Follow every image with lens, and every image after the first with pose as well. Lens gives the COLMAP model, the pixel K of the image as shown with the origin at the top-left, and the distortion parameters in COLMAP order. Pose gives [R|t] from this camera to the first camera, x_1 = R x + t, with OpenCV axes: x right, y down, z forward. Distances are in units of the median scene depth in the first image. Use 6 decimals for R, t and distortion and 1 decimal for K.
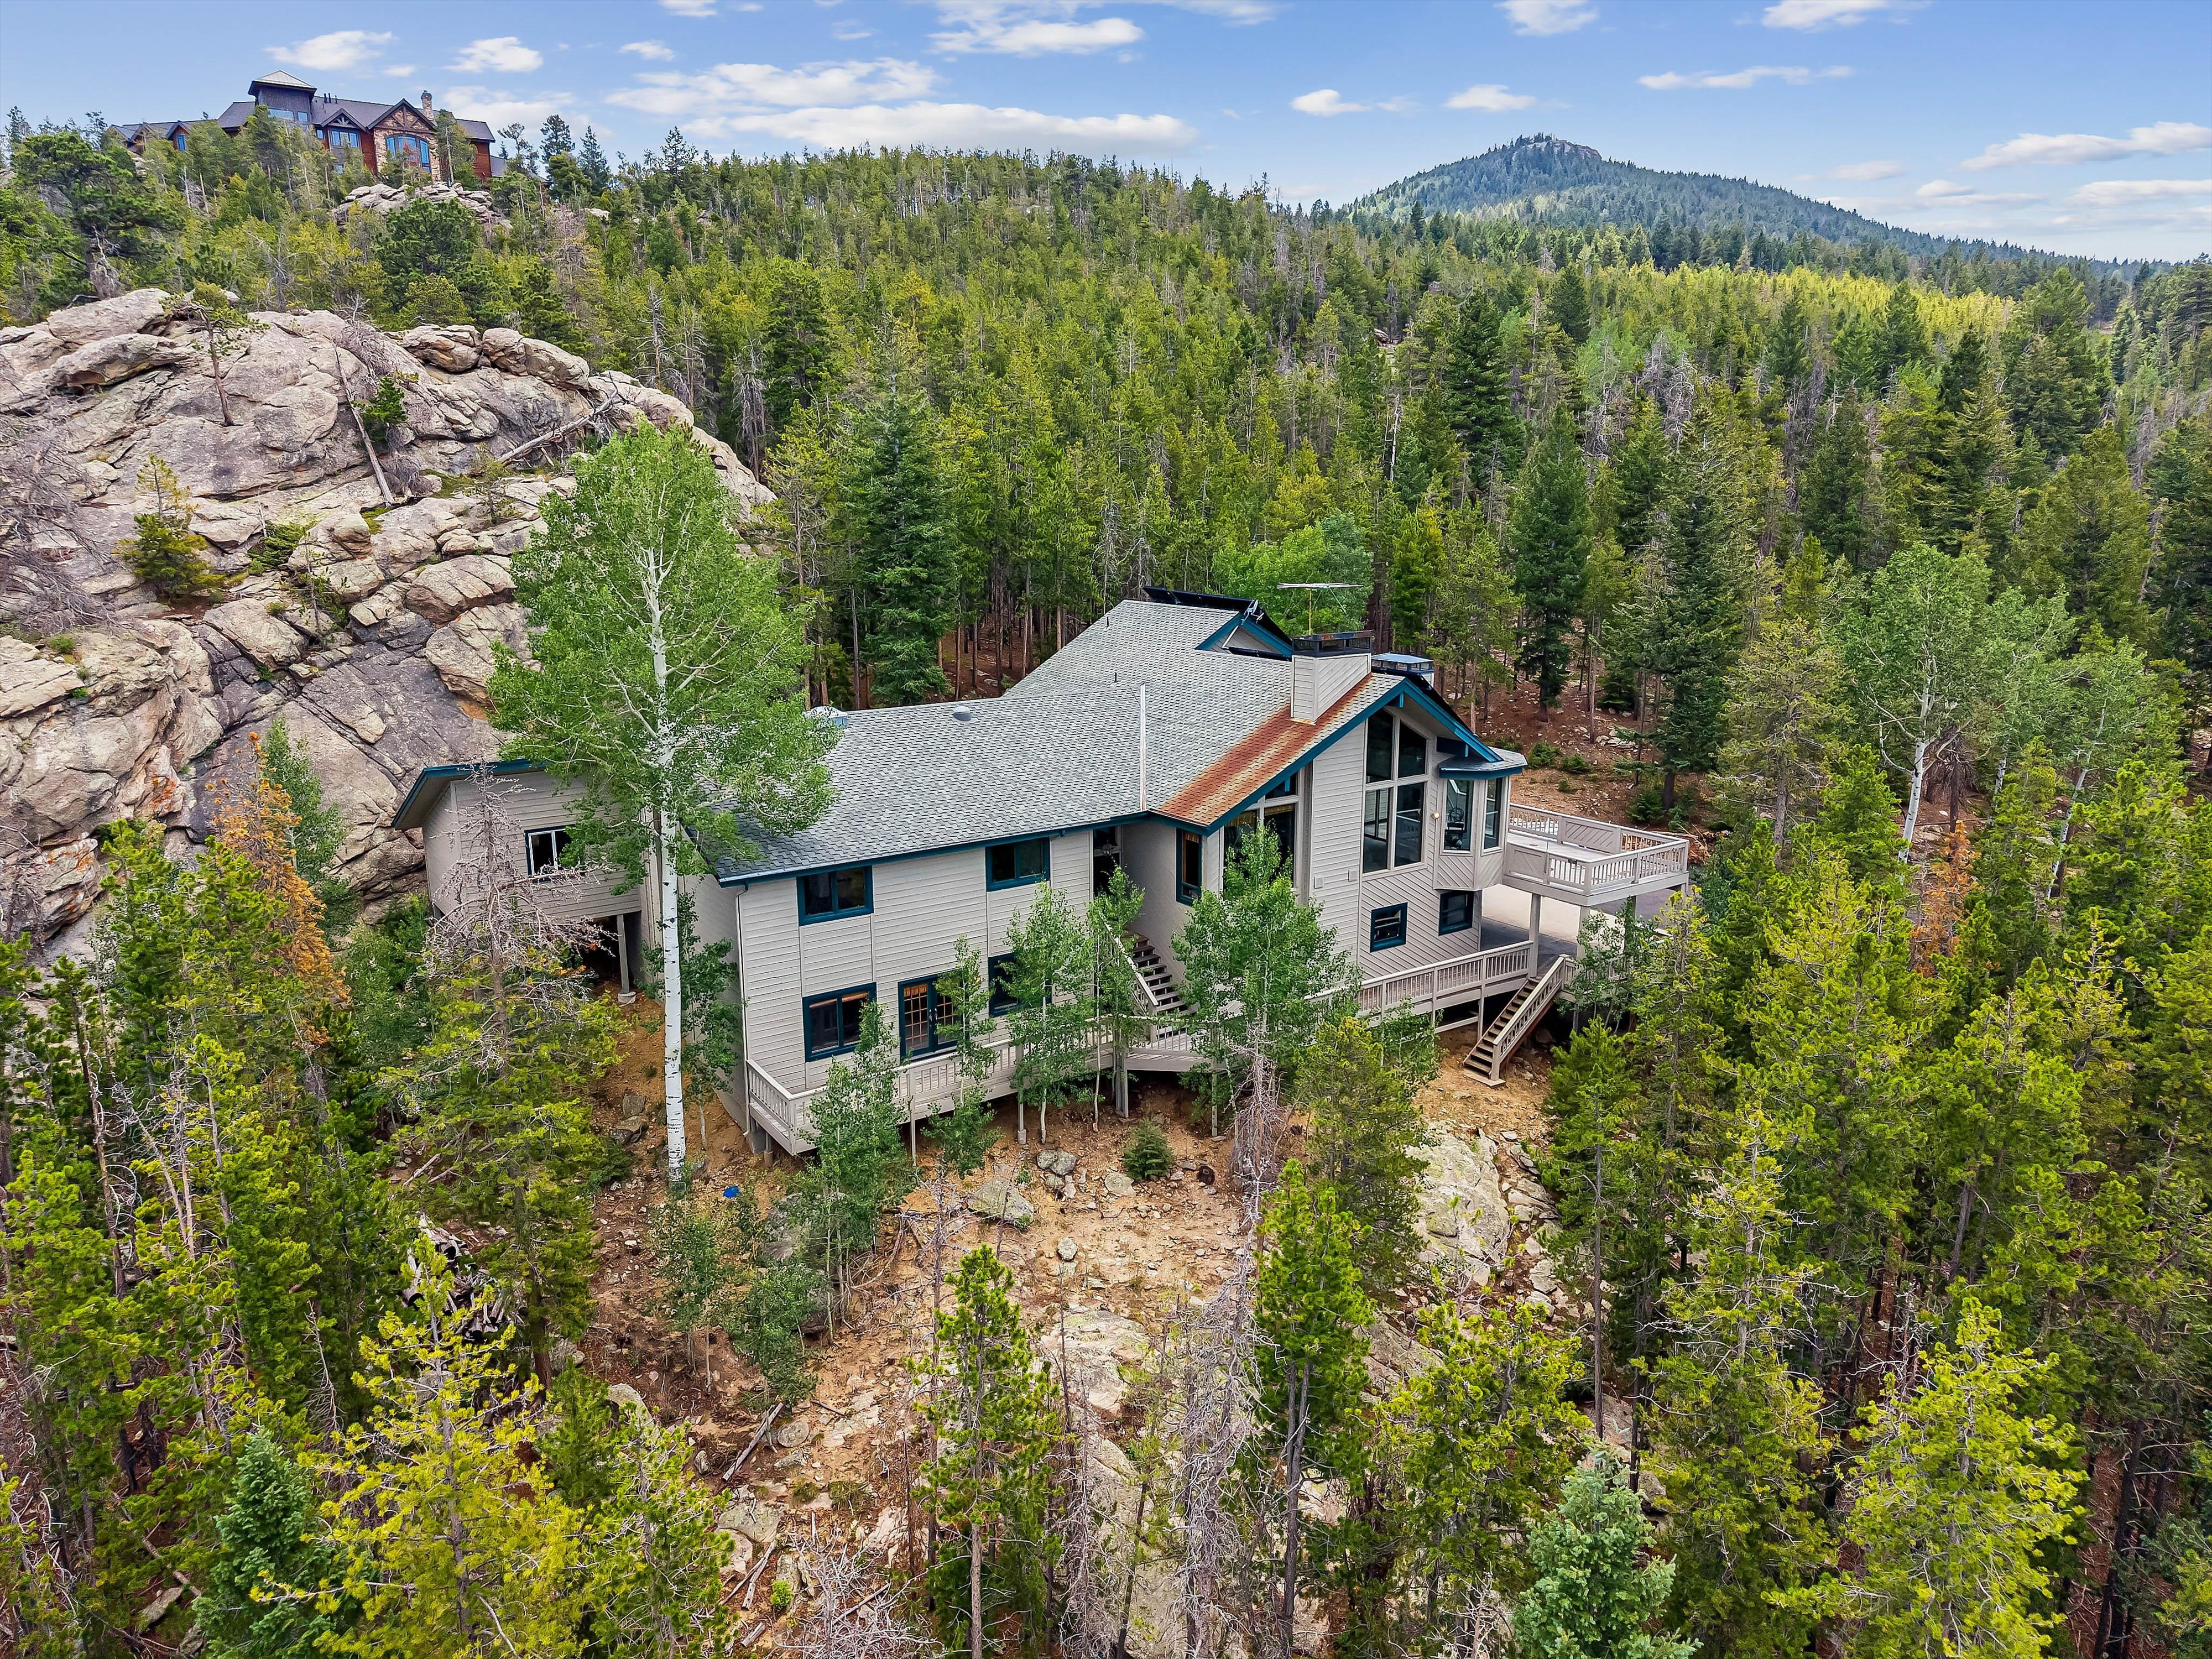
lens RADIAL K [[1490.1, 0, 1106.0], [0, 1490.1, 829.5], [0, 0, 1]] dist [0.019687, -0.006755]
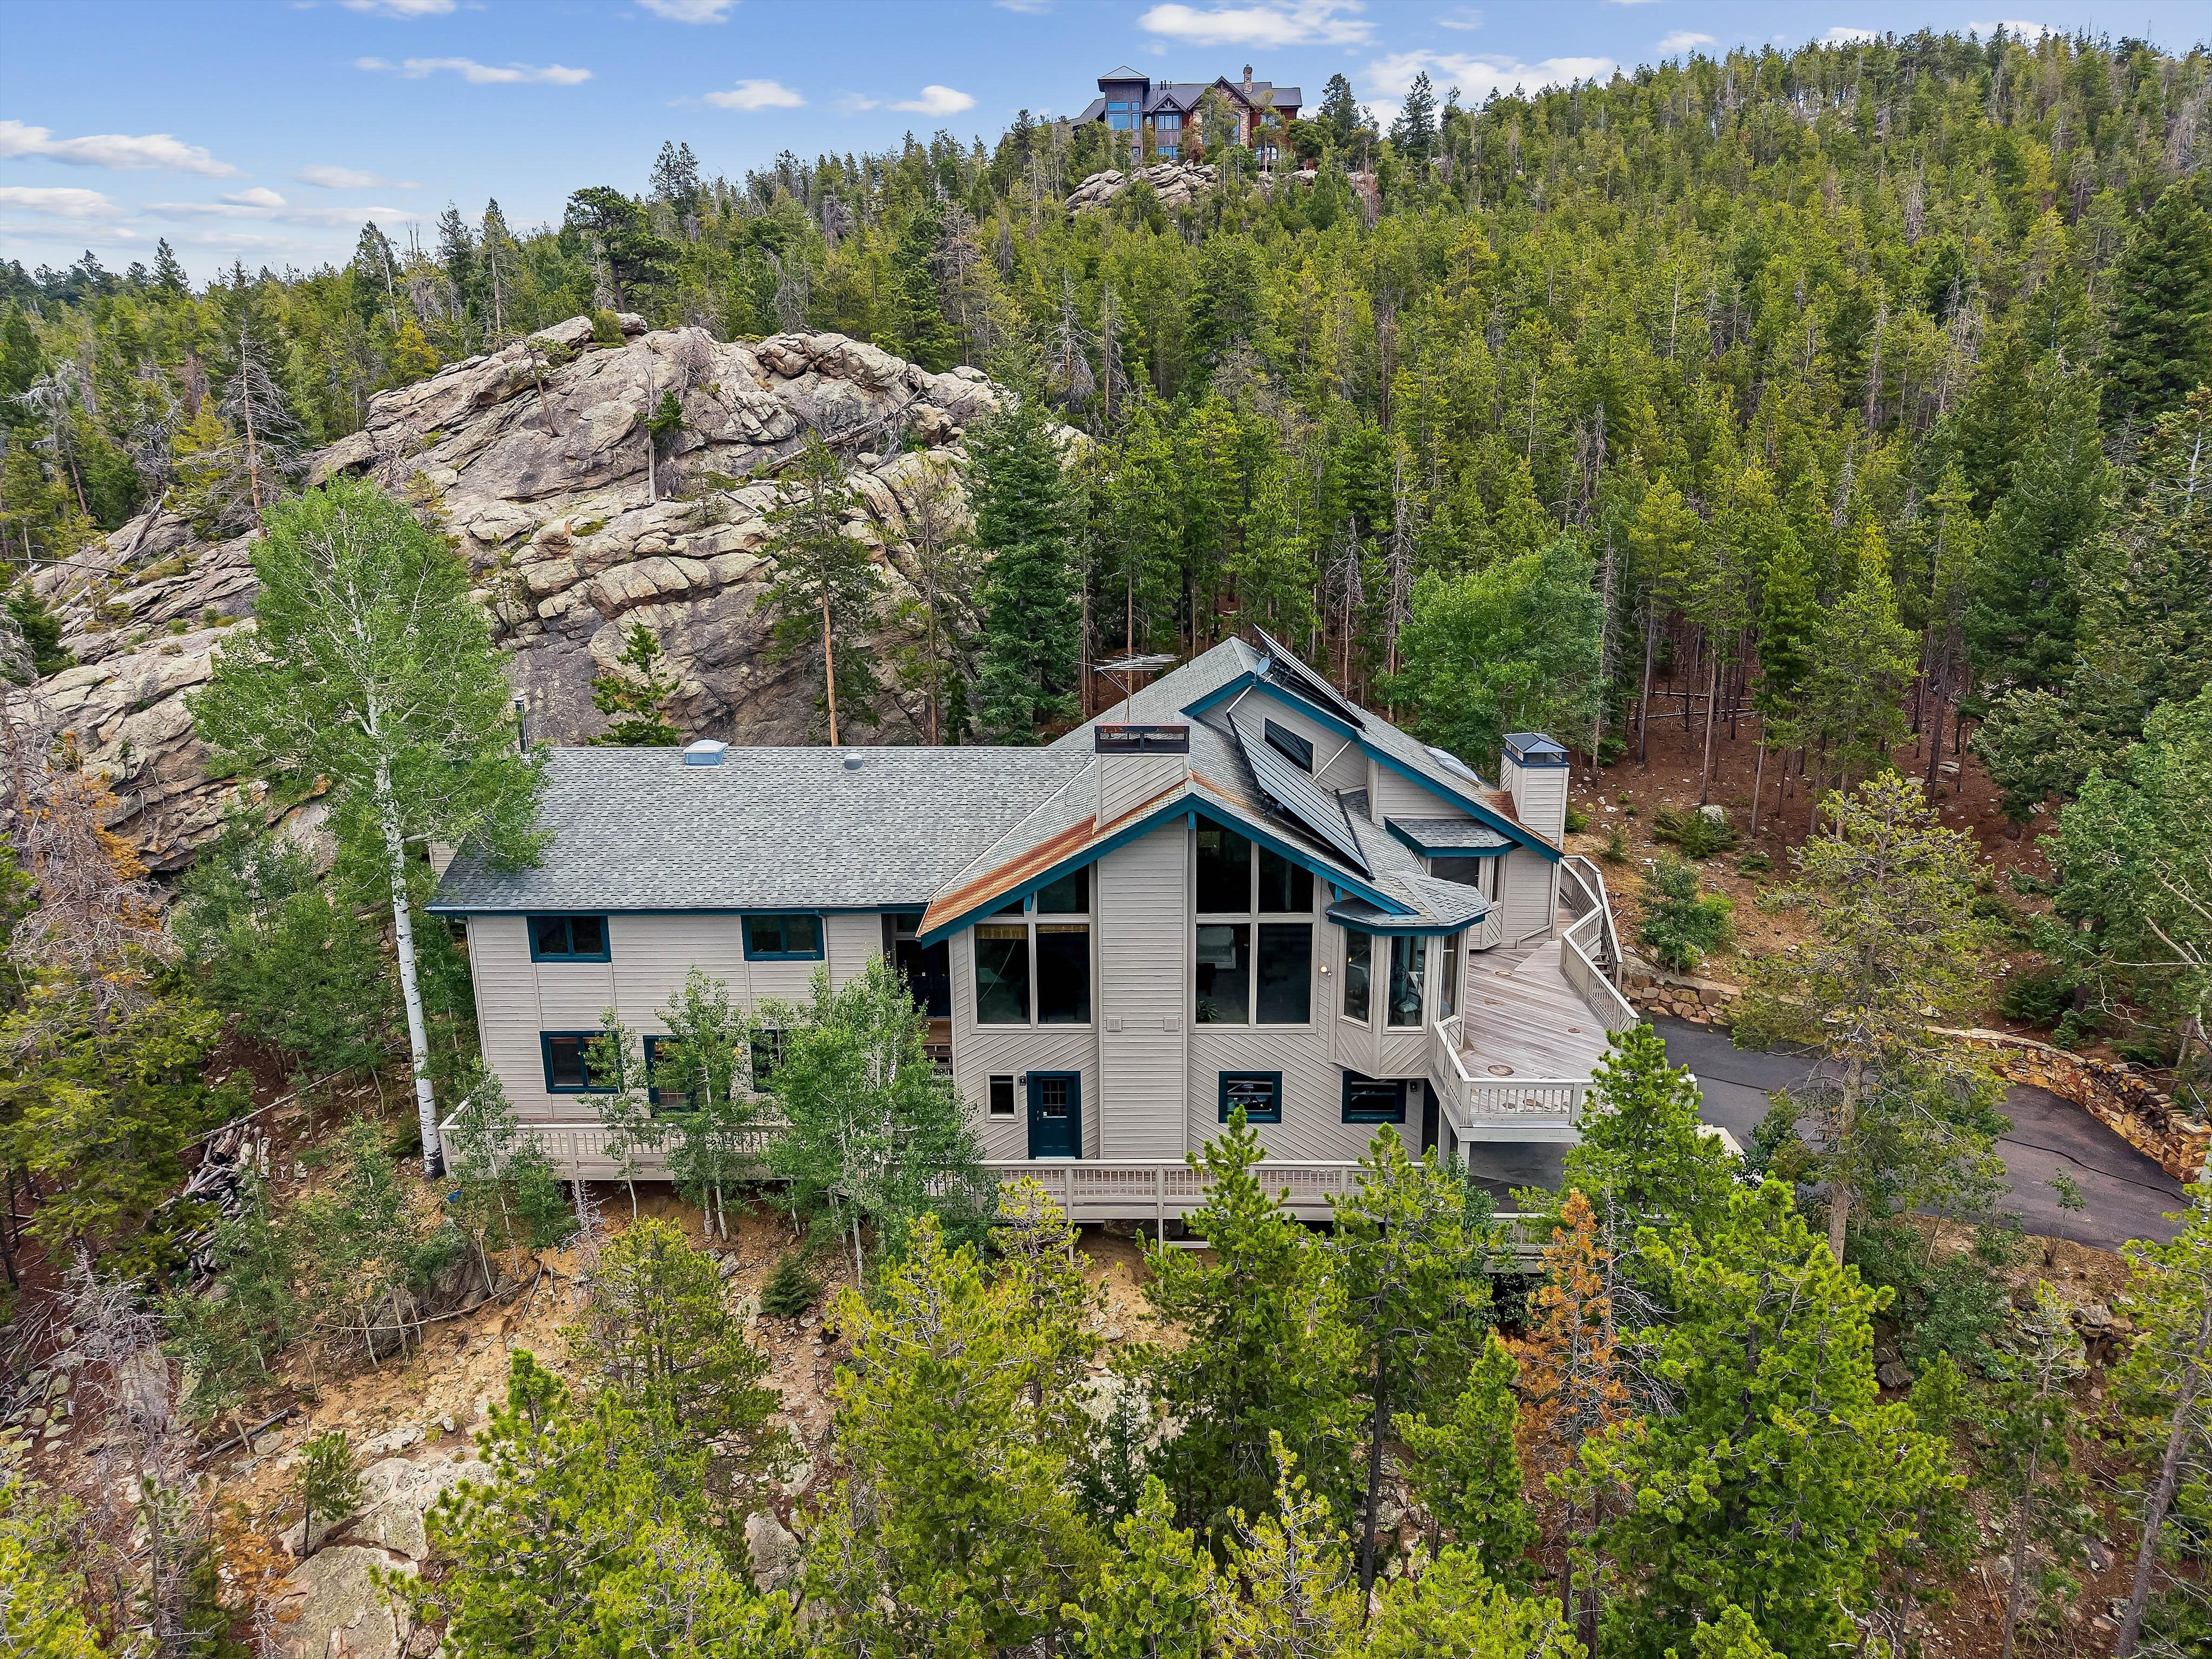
lens RADIAL K [[1490.1, 0, 1106.0], [0, 1490.1, 829.5], [0, 0, 1]] dist [0.019687, -0.006755]
pose [[0.815874, 0.149207, -0.558648, 0.506606], [-0.126145, 0.988792, 0.079864, -0.117960], [0.564303, 0.005312, 0.825551, 0.287094]]
